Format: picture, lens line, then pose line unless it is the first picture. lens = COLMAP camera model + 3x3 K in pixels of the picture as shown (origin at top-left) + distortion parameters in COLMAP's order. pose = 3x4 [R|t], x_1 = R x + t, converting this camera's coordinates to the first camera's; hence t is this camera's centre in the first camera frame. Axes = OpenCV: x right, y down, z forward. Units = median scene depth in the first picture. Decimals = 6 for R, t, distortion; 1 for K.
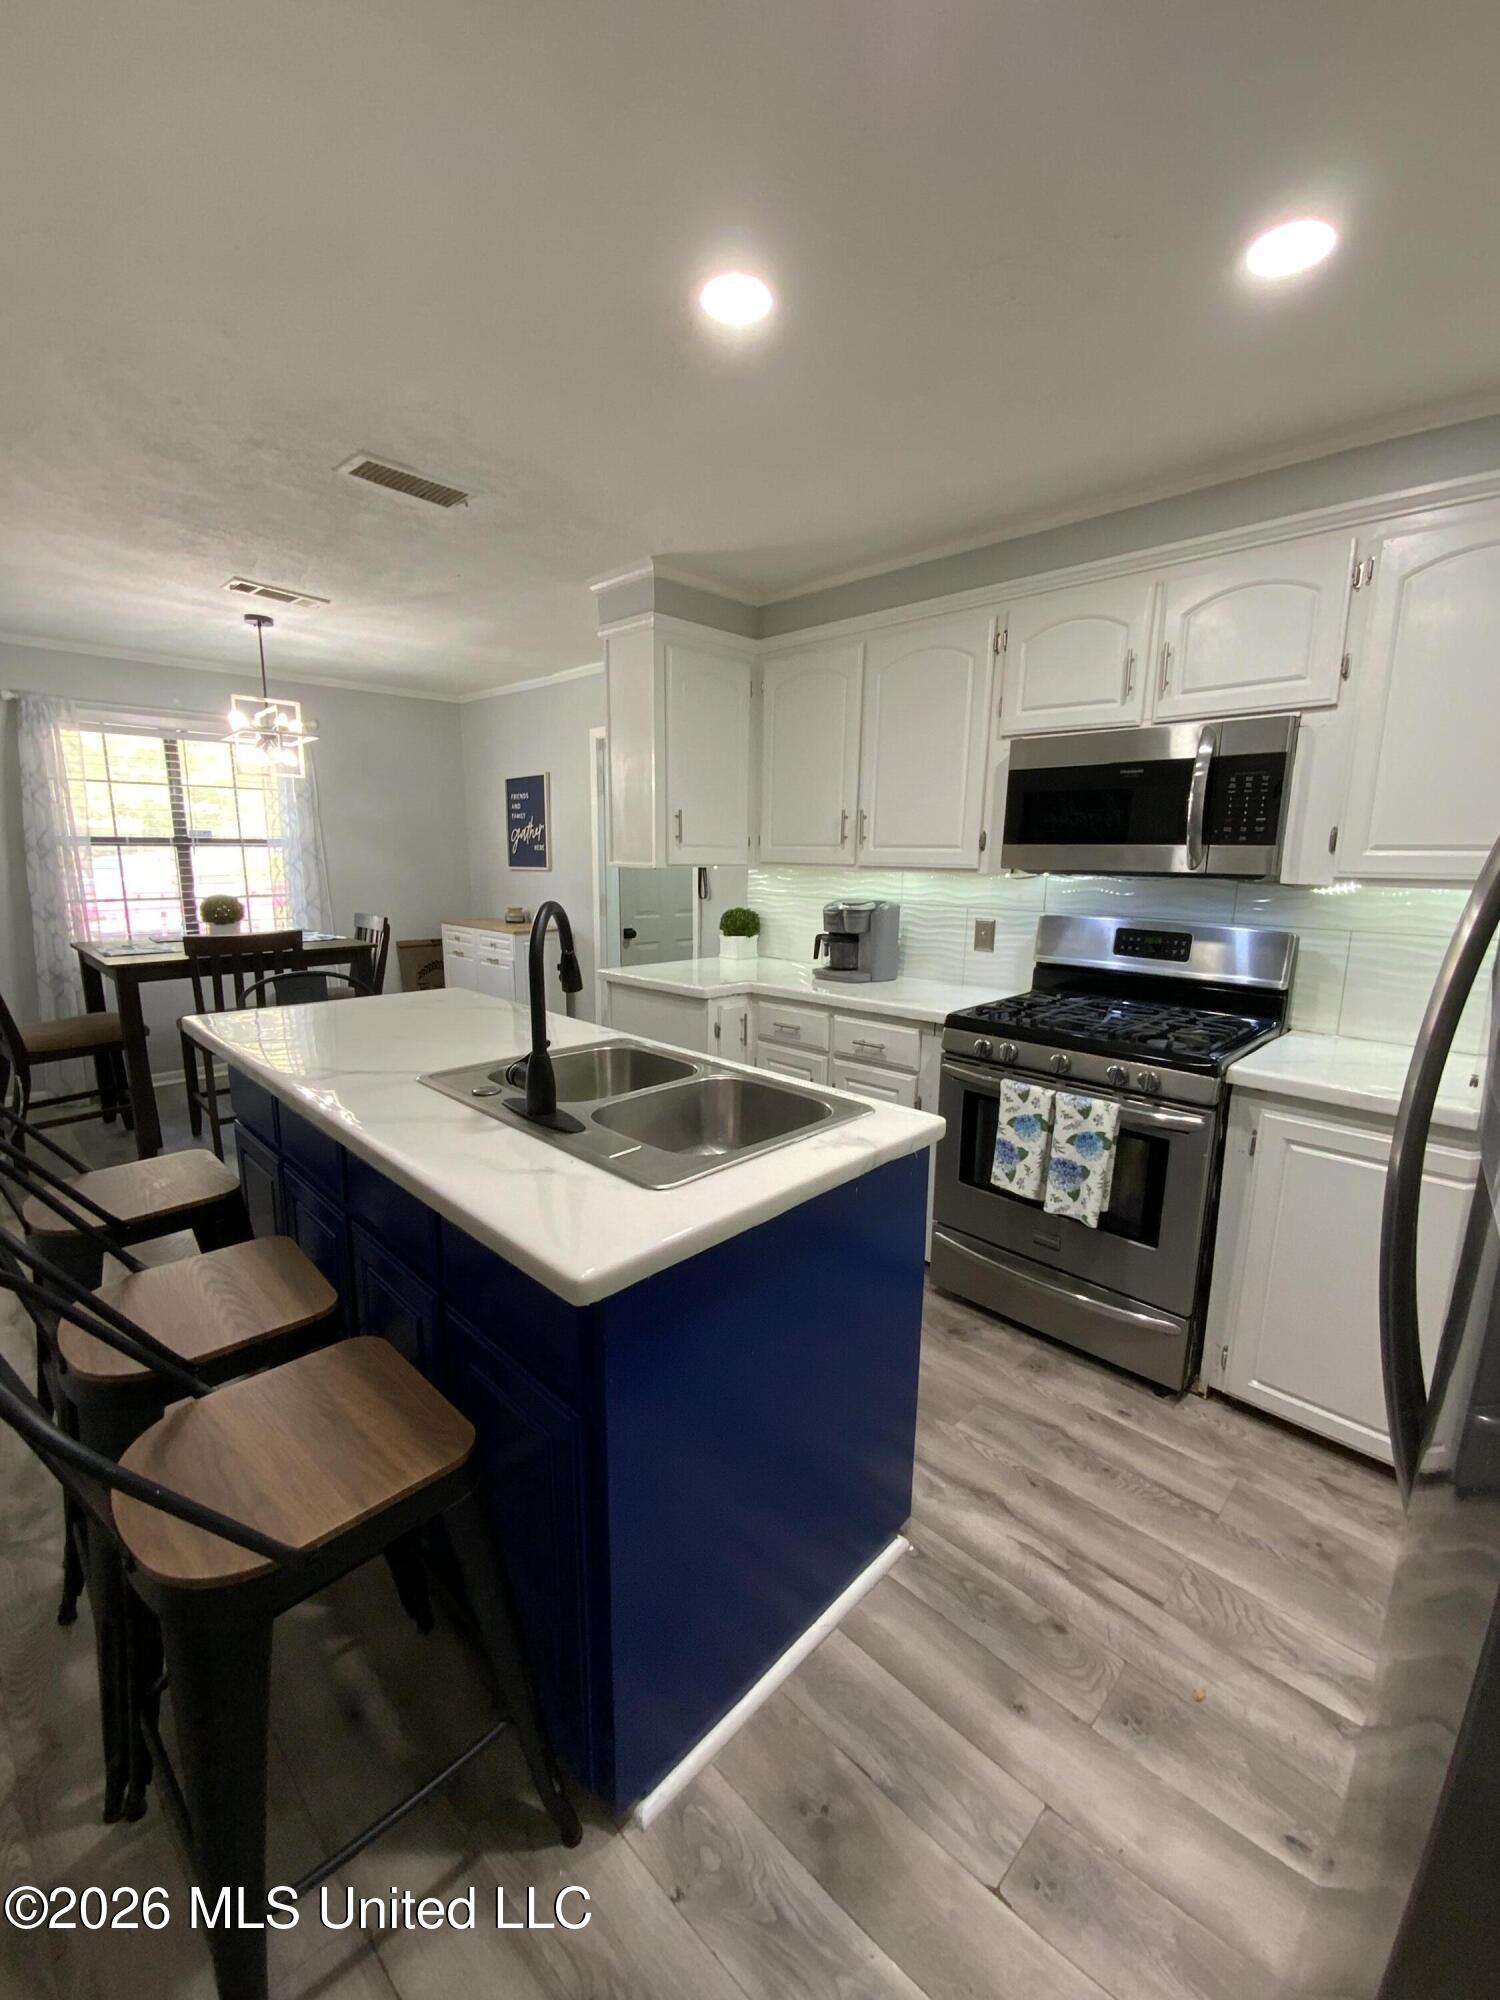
lens RADIAL K [[809.2, 0, 750.0], [0, 809.2, 1000.0], [0, 0, 1]] dist [0.024989, -0.021245]
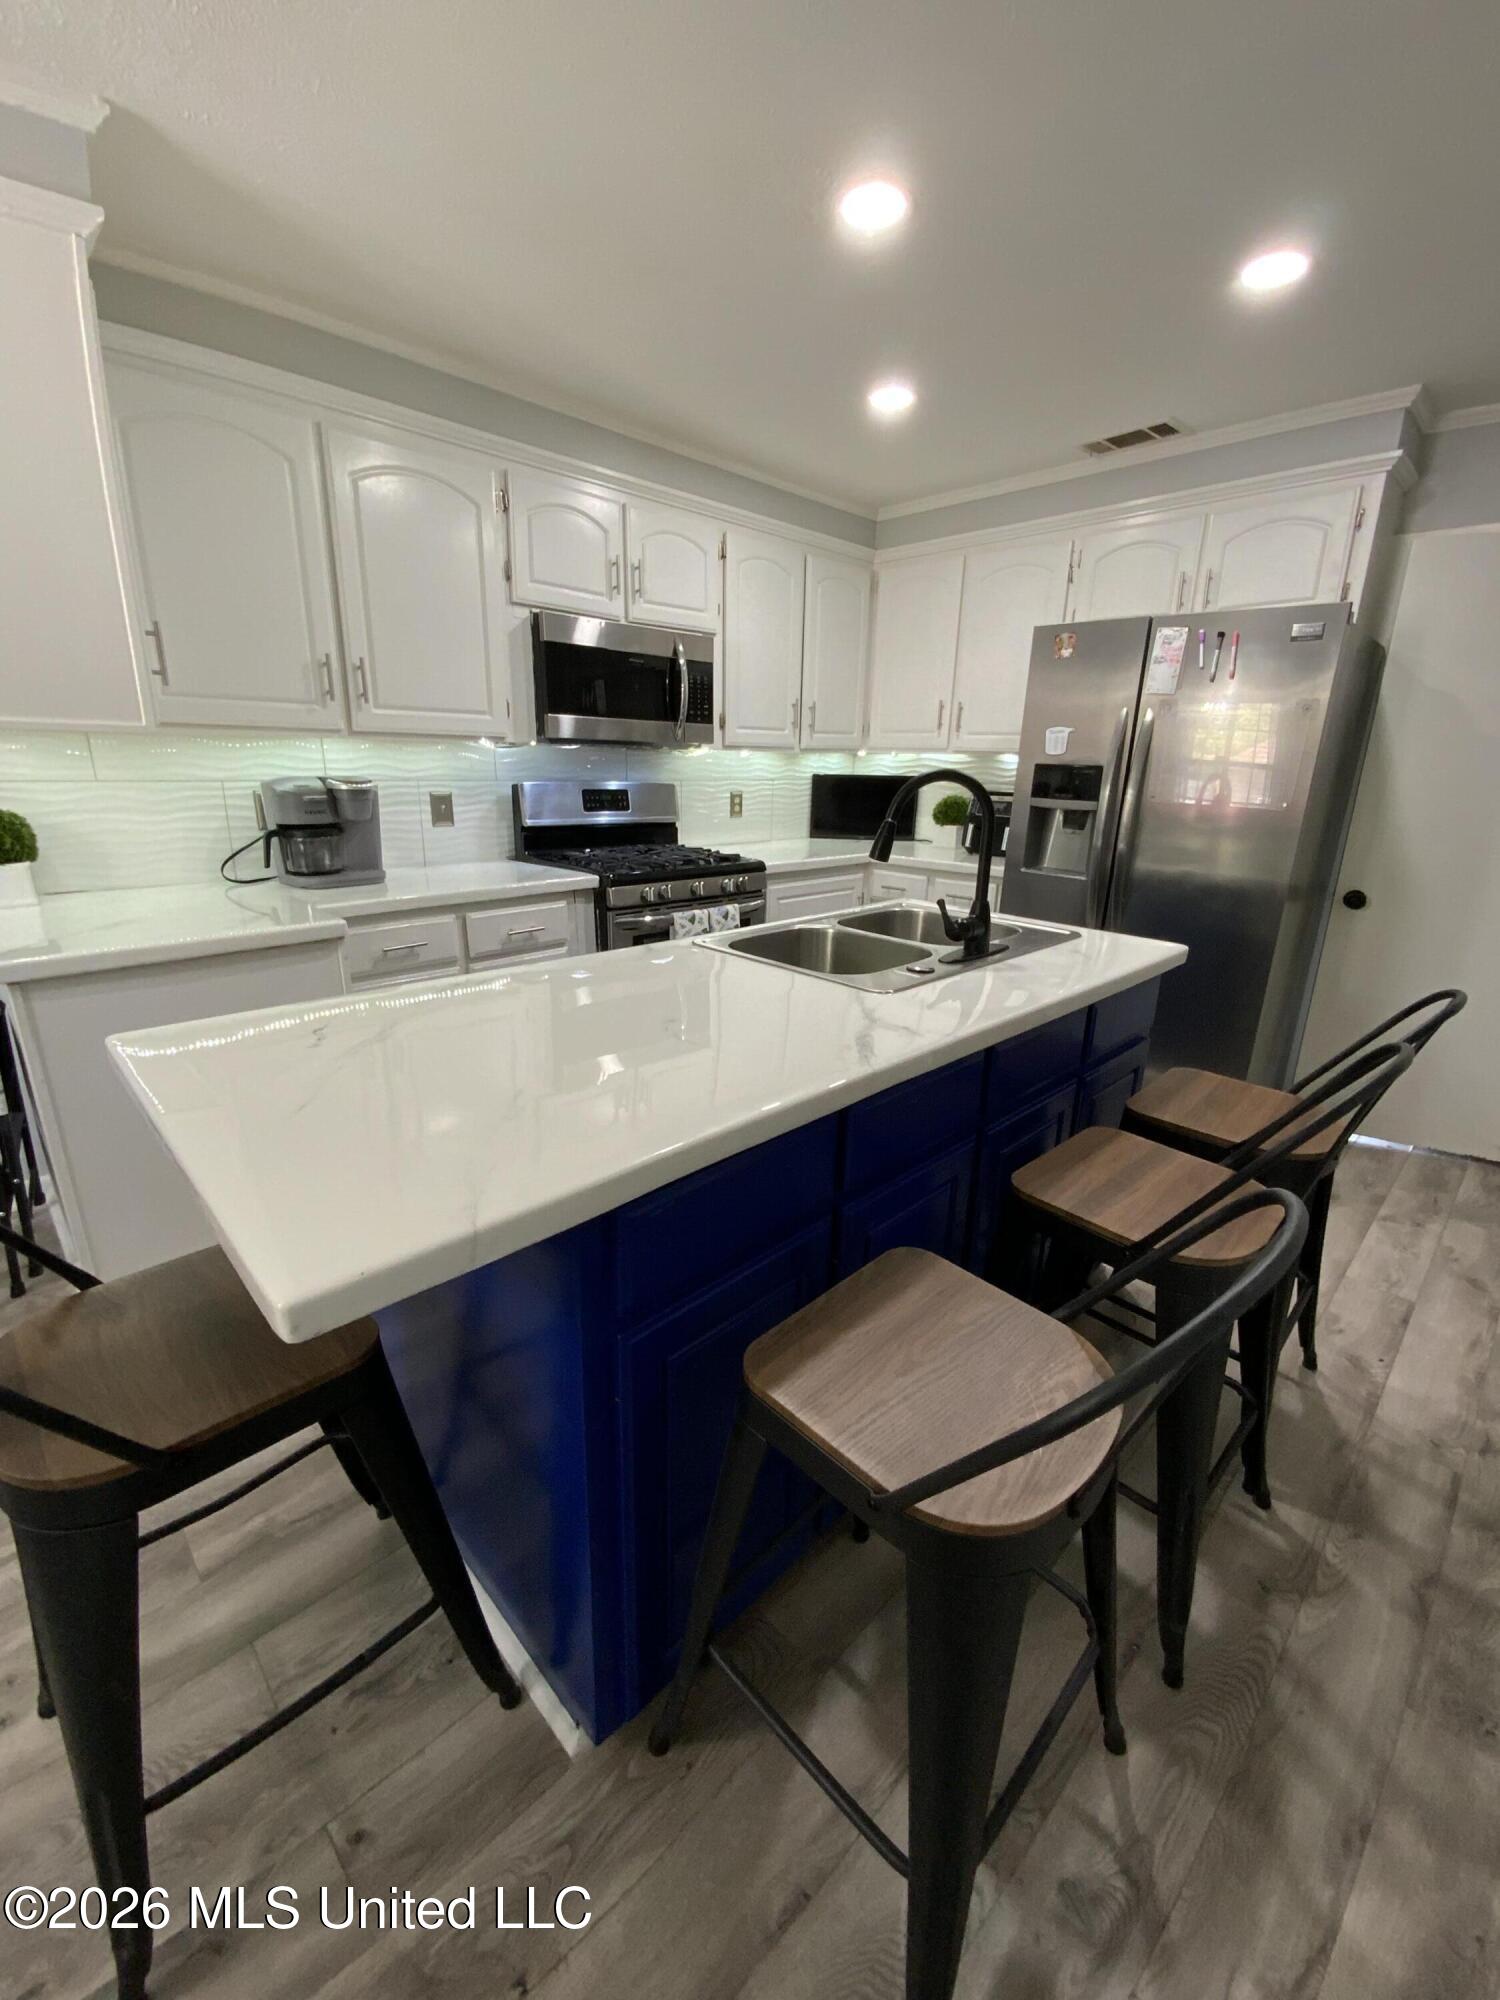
lens RADIAL K [[819.7, 0, 750.0], [0, 819.7, 1000.0], [0, 0, 1]] dist [0.016431, -0.019130]
pose [[0.013340, -0.300231, 0.953773, -0.800023], [0.155285, 0.942908, 0.294639, -0.111921], [-0.987780, 0.144176, 0.059199, 0.710450]]
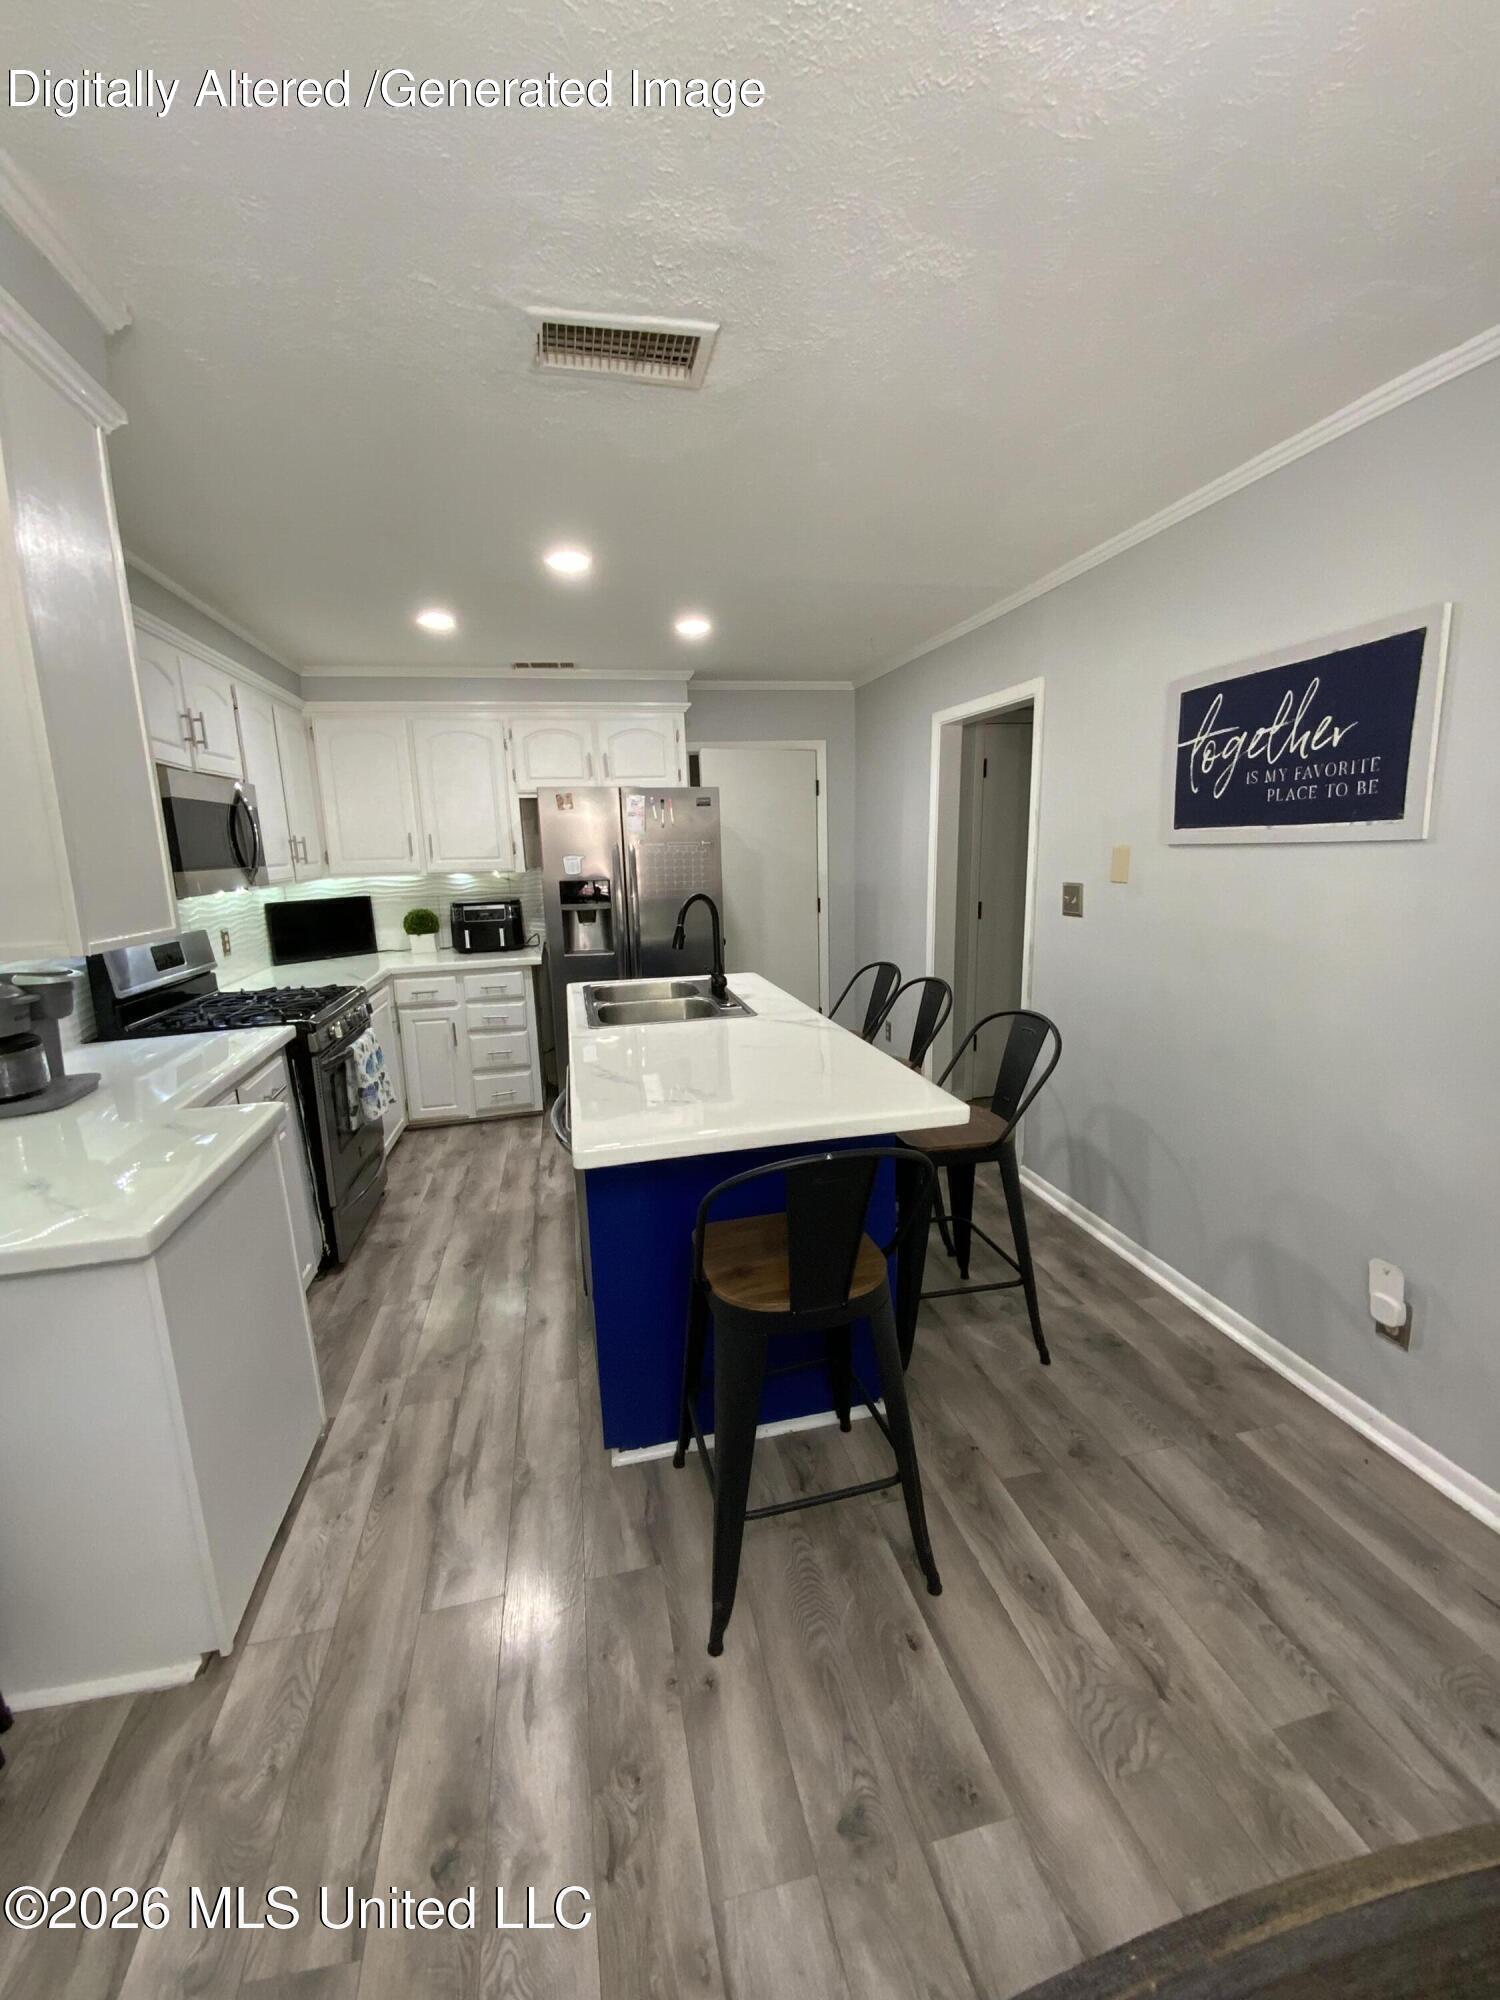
lens RADIAL K [[809.2, 0, 750.0], [0, 809.2, 1000.0], [0, 0, 1]] dist [0.024989, -0.021245]
pose [[-0.844383, -0.093855, 0.527454, -0.787337], [0.112509, 0.931514, 0.345865, -0.304125], [-0.523792, 0.351386, -0.775996, 1.425049]]
